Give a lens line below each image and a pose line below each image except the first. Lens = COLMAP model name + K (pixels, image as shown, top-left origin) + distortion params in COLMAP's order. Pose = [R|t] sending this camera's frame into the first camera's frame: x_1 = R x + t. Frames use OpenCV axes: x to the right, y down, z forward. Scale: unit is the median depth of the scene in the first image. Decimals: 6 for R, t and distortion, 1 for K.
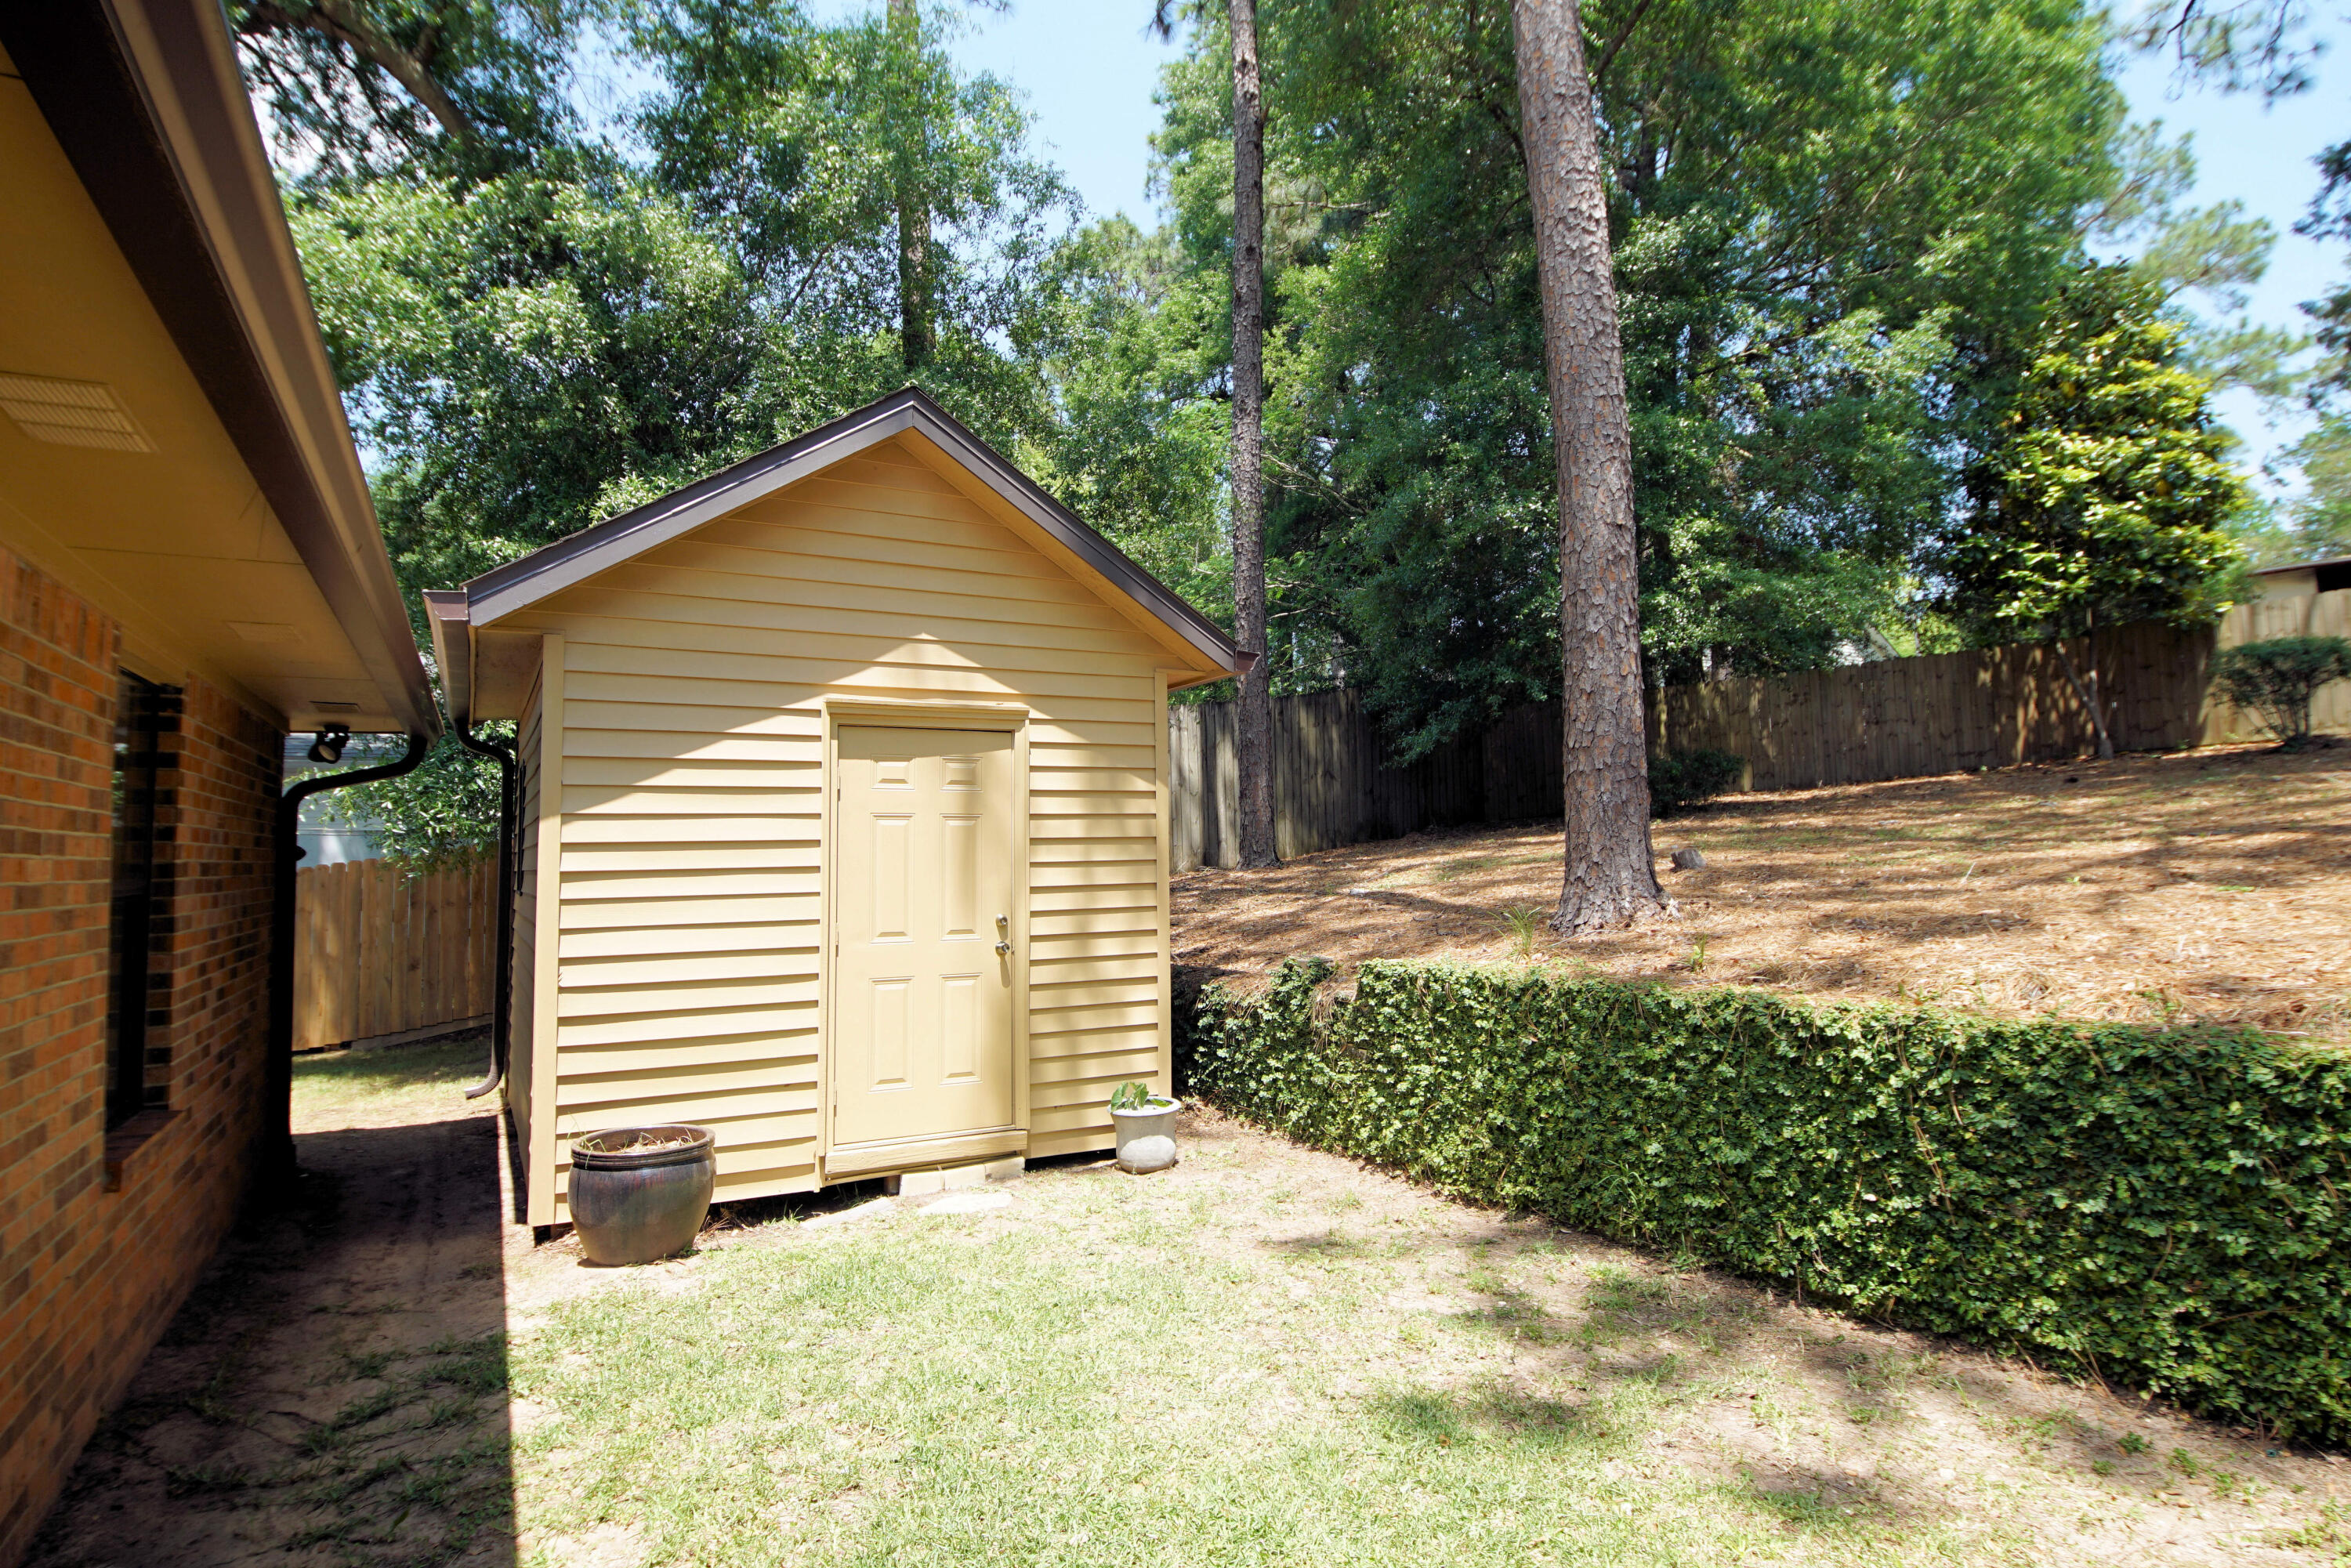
lens RADIAL K [[1290.8, 0, 1176.1], [0, 1290.8, 774.7], [0, 0, 1]] dist [0.020086, -0.004908]
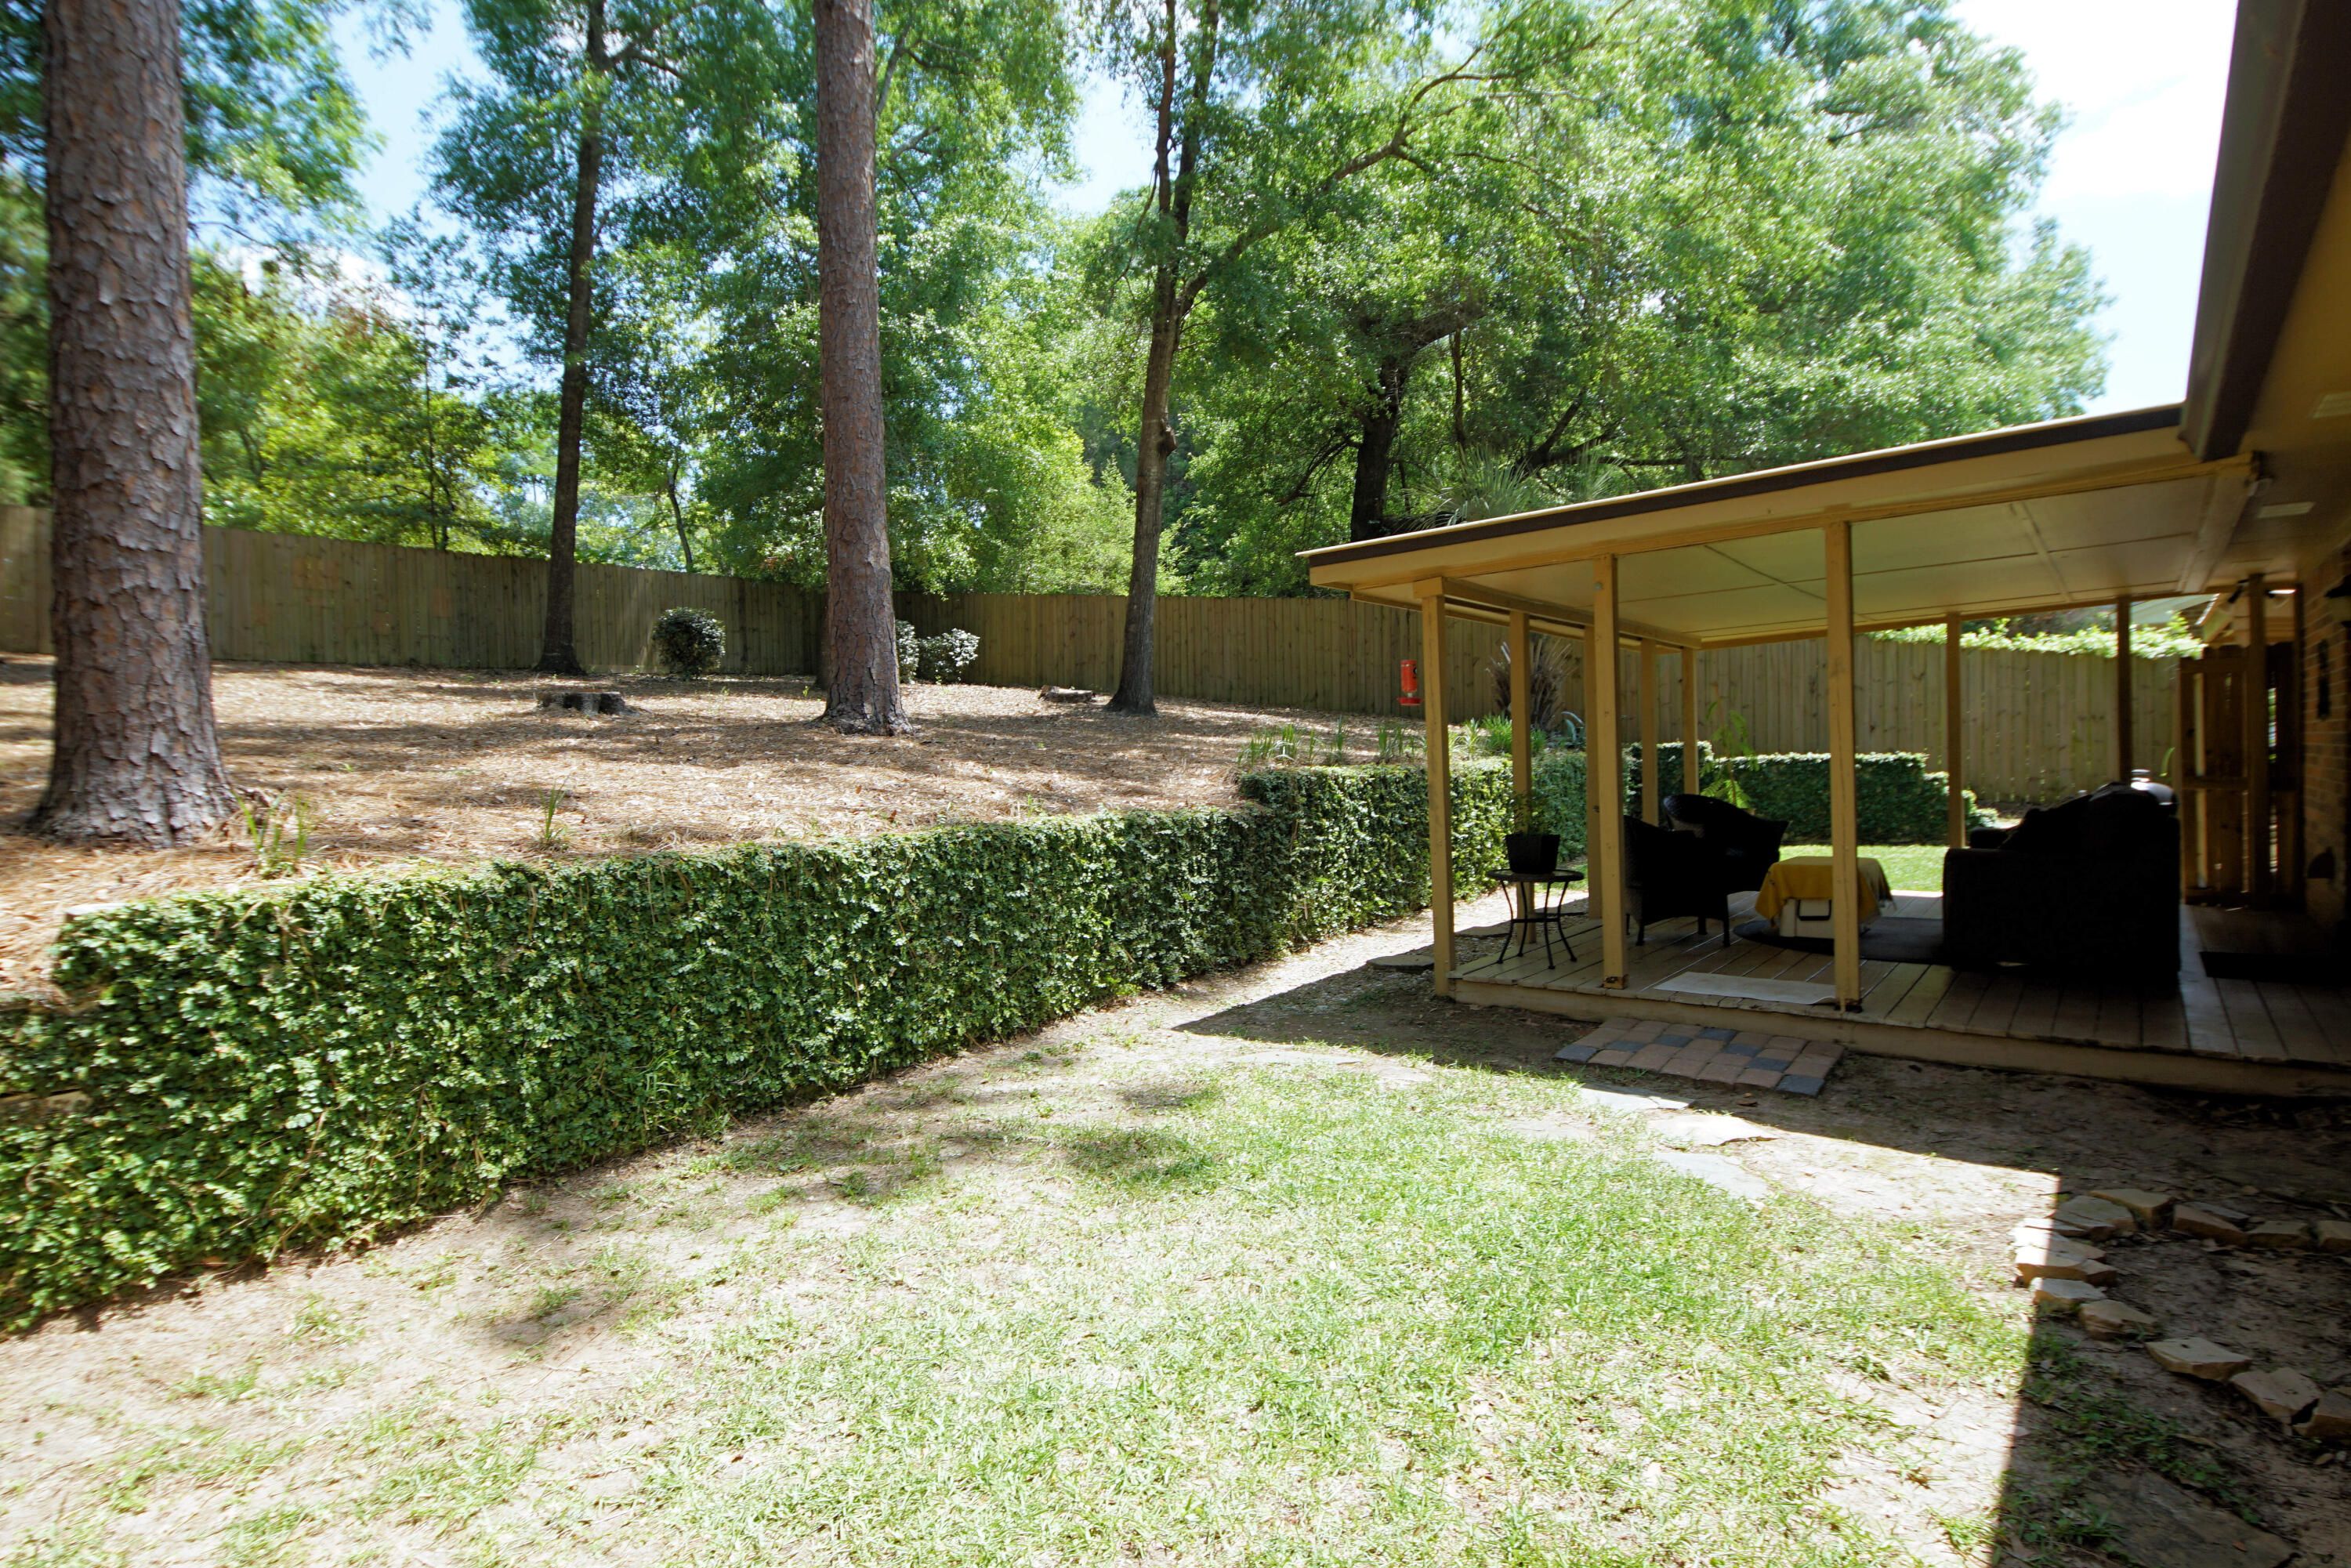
lens RADIAL K [[1290.8, 0, 1177.6], [0, 1290.8, 775.5], [0, 0, 1]] dist [0.020086, -0.004908]
pose [[-0.431413, 0.008558, 0.902114, -0.692843], [-0.028130, 0.999341, -0.022933, 0.131687], [-0.901716, -0.035270, -0.430888, 1.201615]]
